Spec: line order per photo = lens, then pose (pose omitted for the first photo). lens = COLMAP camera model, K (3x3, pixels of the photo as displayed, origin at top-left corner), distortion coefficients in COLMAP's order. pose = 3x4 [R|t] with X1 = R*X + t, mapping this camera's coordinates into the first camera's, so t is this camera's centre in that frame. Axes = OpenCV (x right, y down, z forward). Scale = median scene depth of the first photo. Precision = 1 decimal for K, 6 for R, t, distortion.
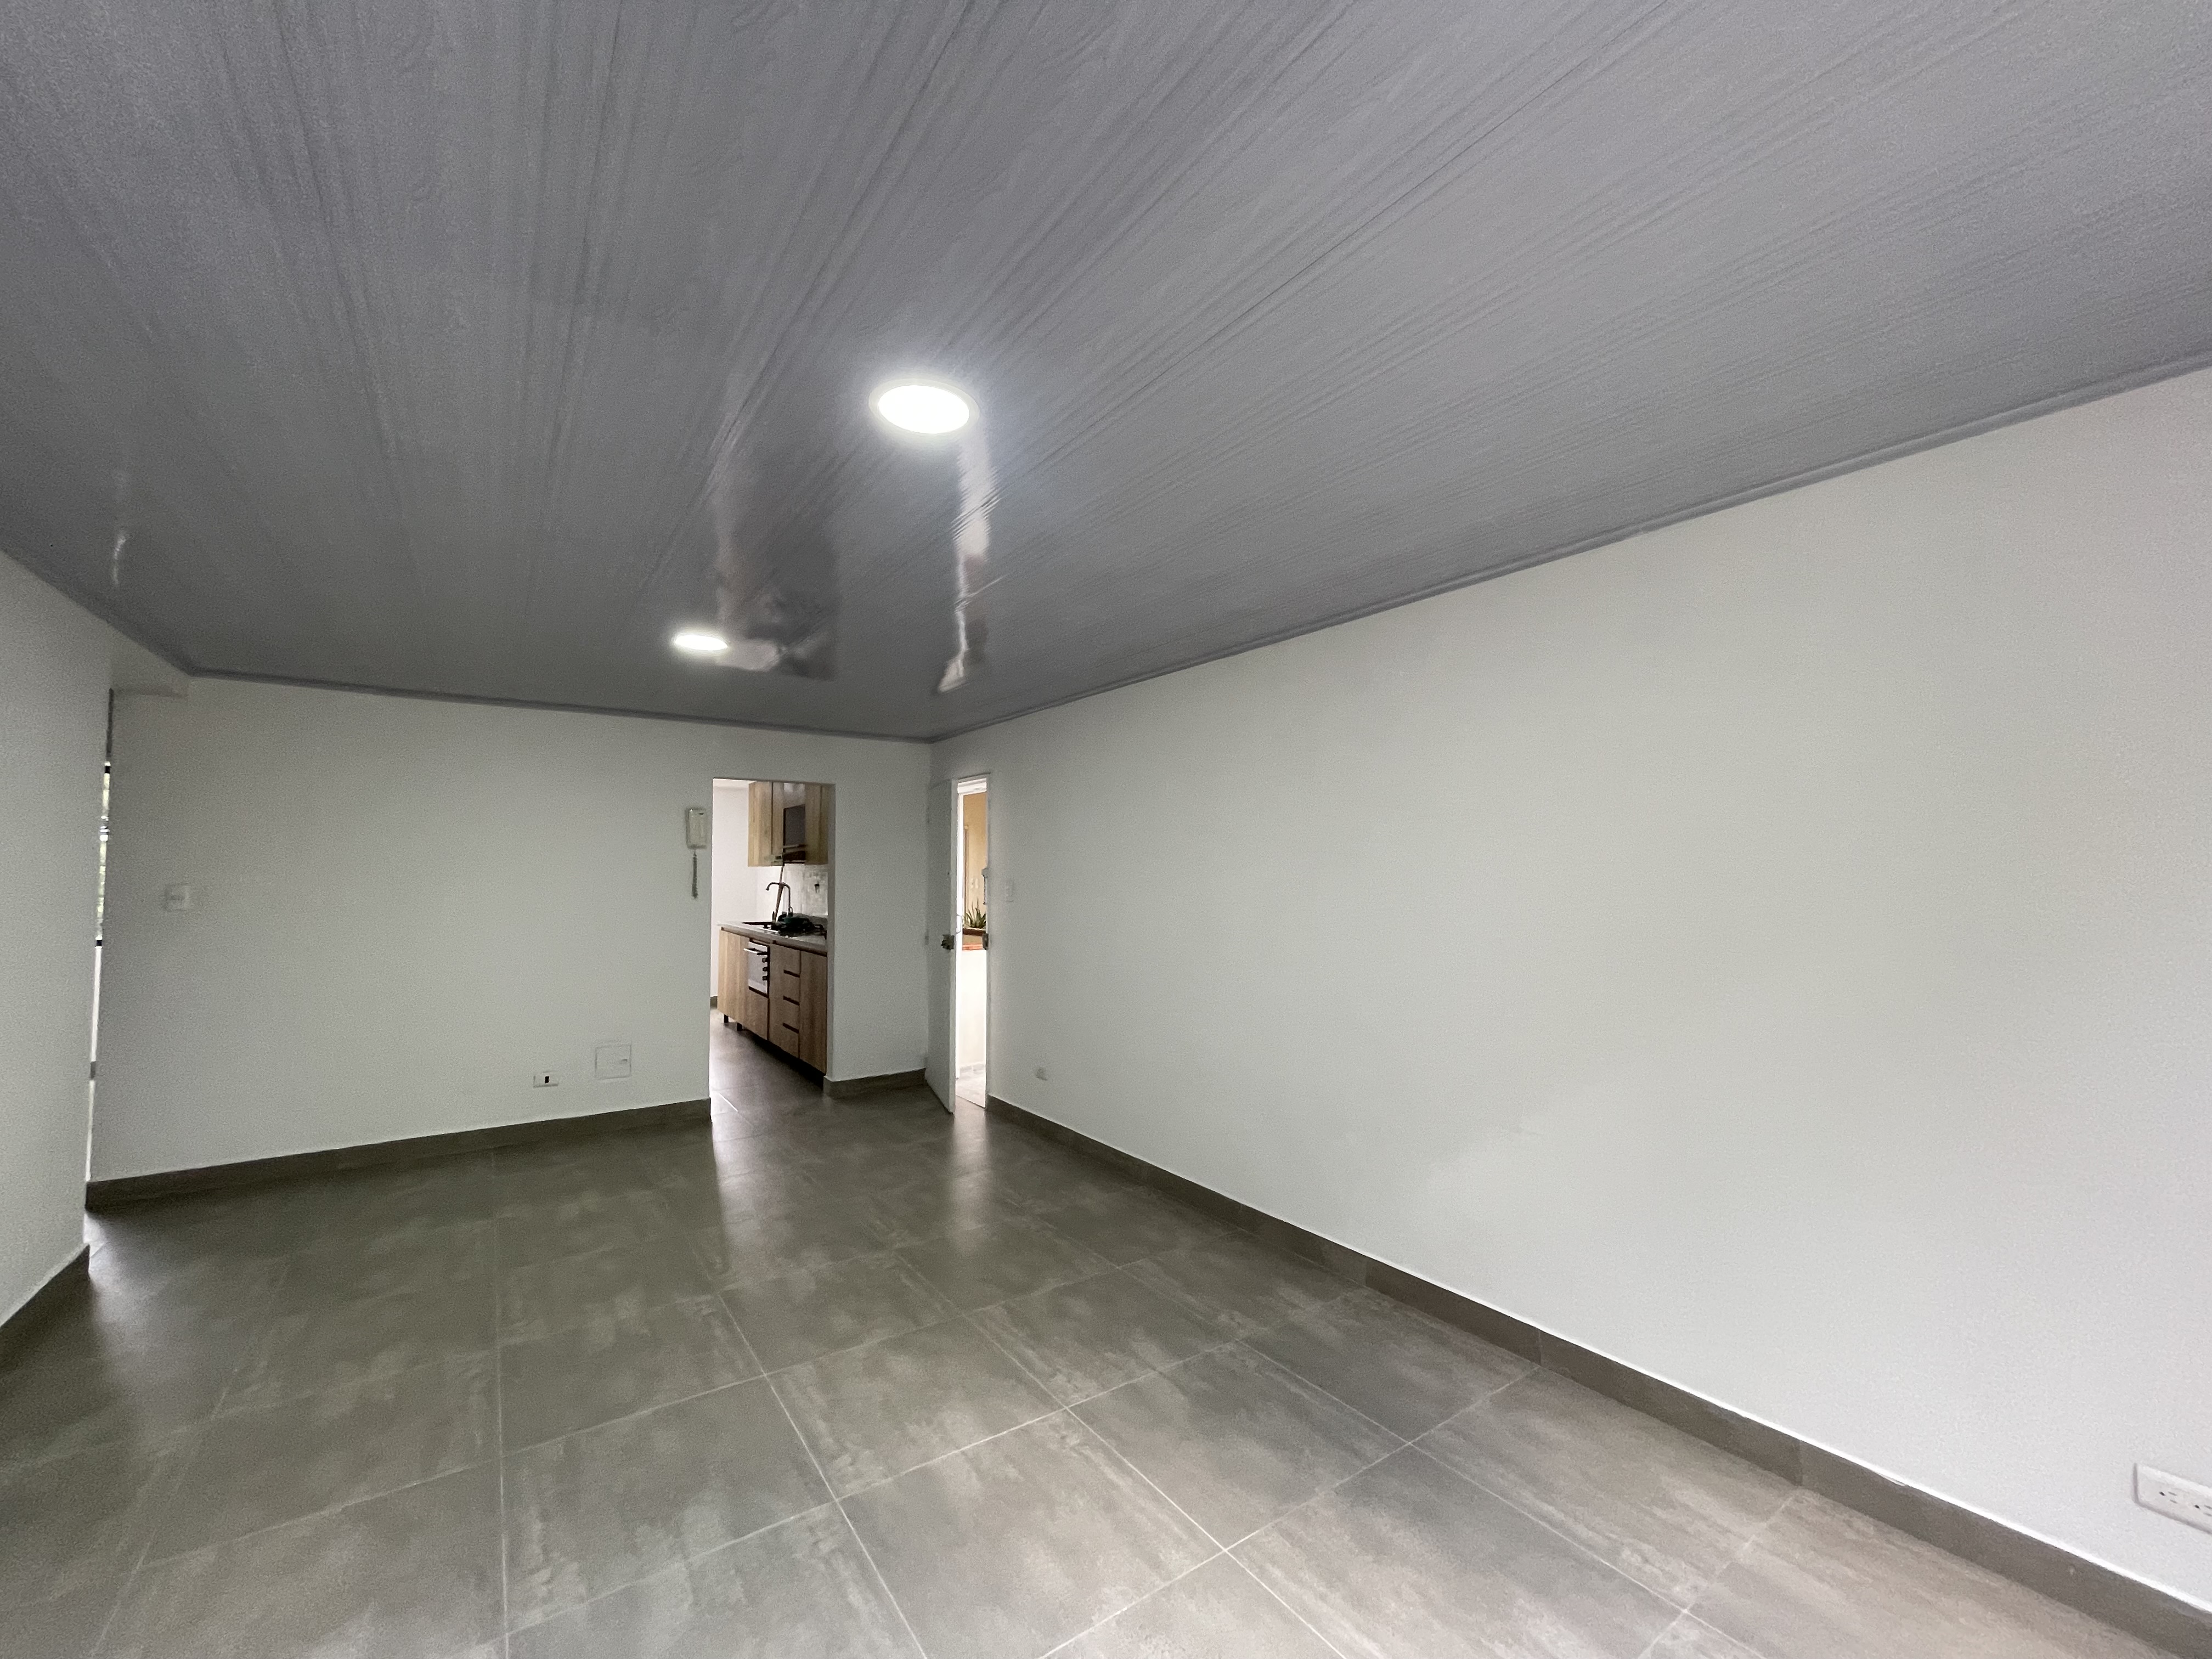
lens RADIAL K [[892.2, 0, 1102.0], [0, 892.2, 840.6], [0, 0, 1]] dist [-0.003143, 0.000506]
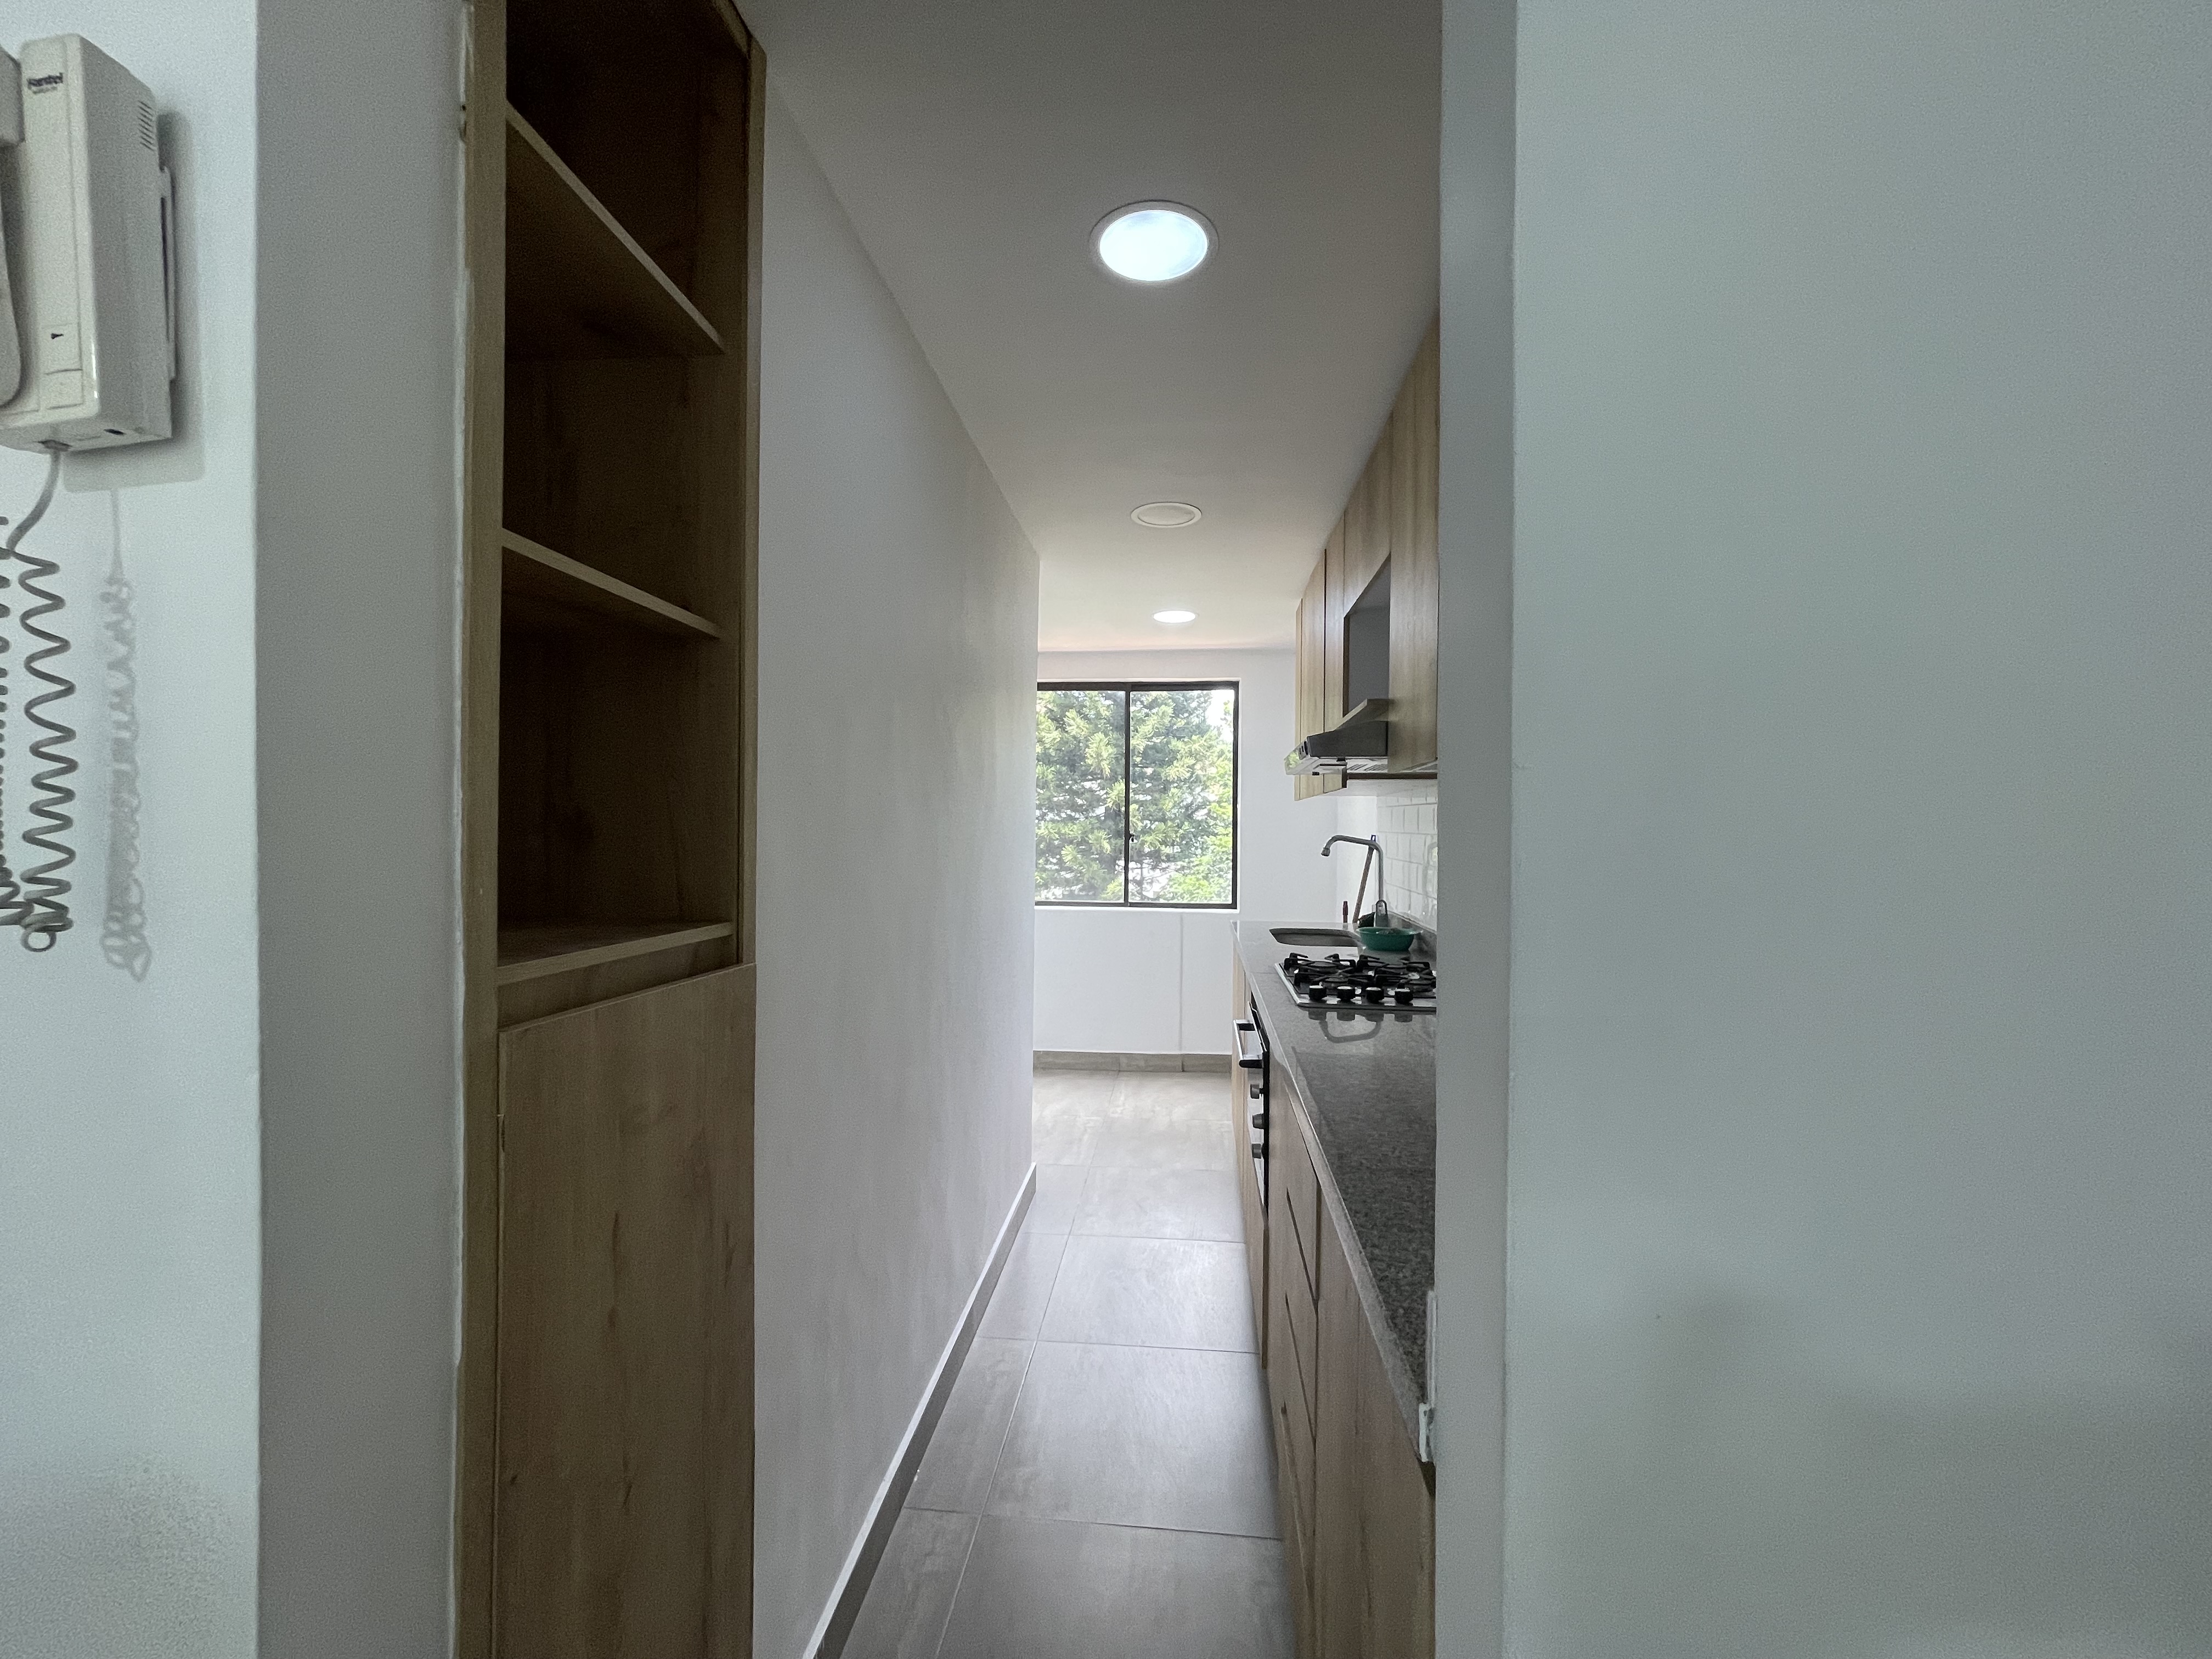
lens RADIAL K [[892.2, 0, 1106.3], [0, 892.2, 835.1], [0, 0, 1]] dist [-0.003143, 0.000506]
pose [[0.763009, 0.009048, -0.646324, -0.400079], [0.017295, 0.999258, 0.034406, 0.066026], [0.646156, -0.037431, 0.762287, 1.327629]]
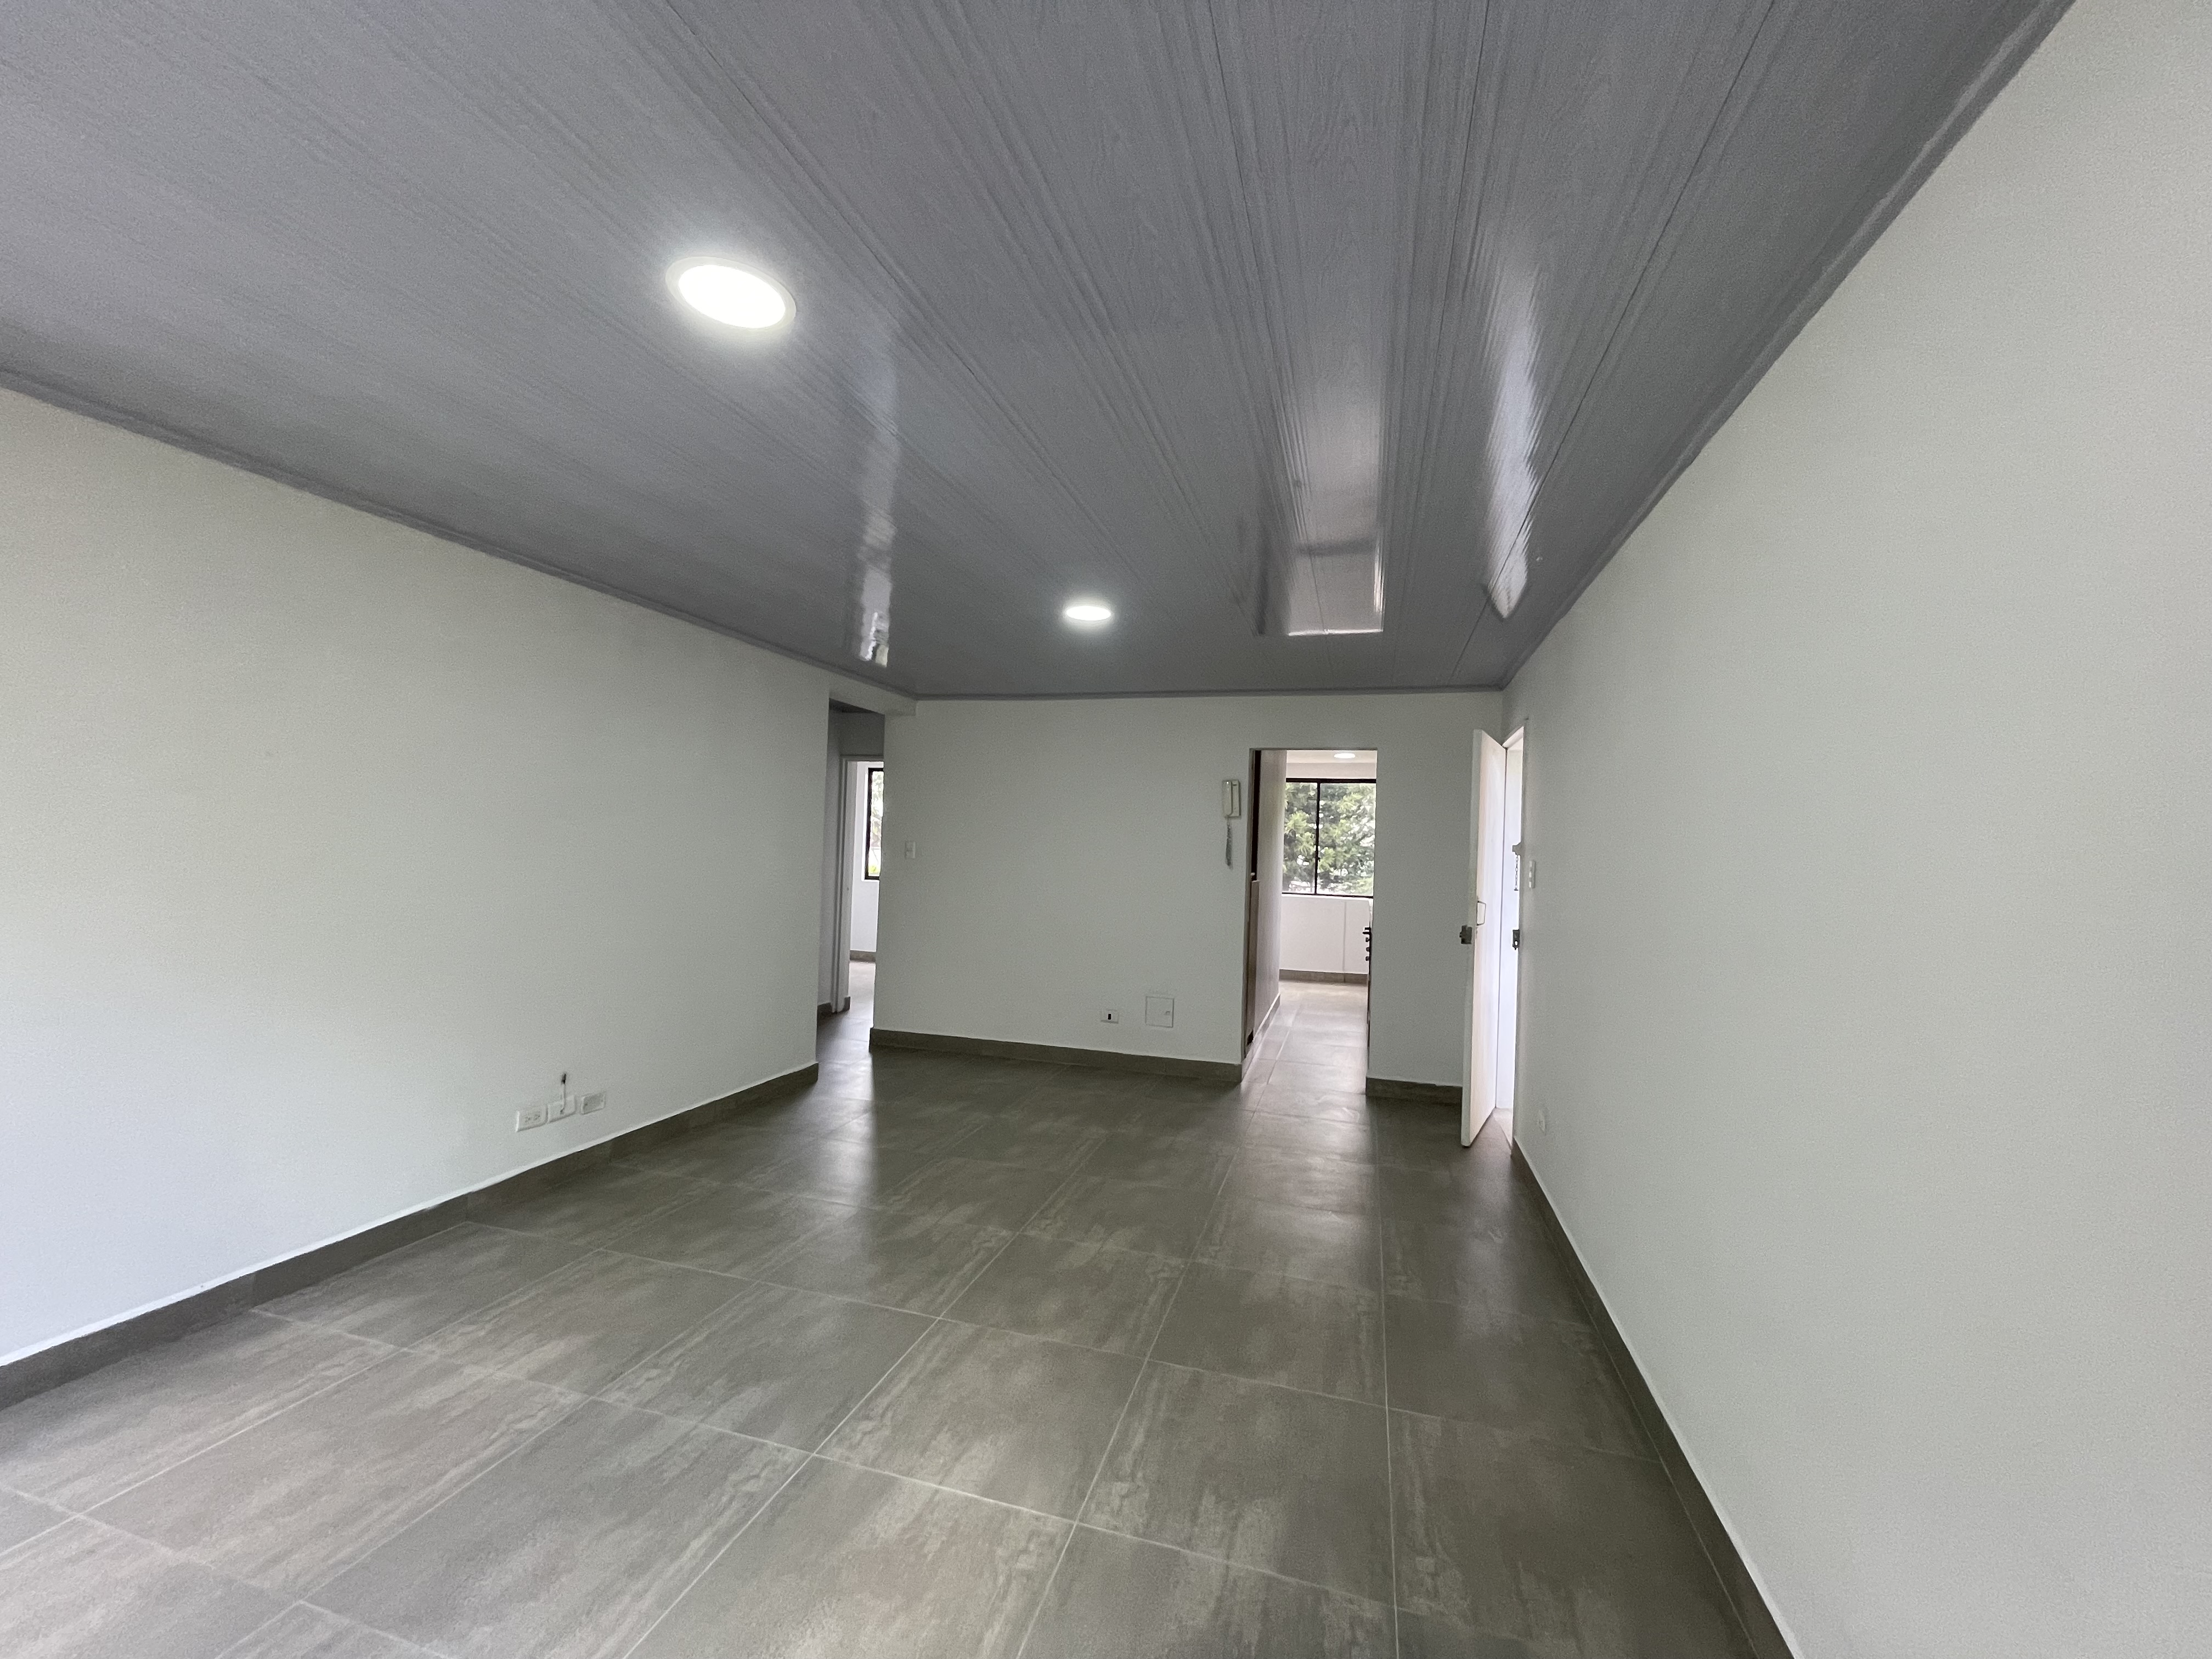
lens RADIAL K [[892.2, 0, 1101.0], [0, 892.2, 834.2], [0, 0, 1]] dist [-0.003143, 0.000506]
pose [[0.628165, 0.010293, -0.778012, 0.331103], [-0.004427, 0.999944, 0.009654, 0.022481], [0.778068, -0.002620, 0.628175, 0.317740]]
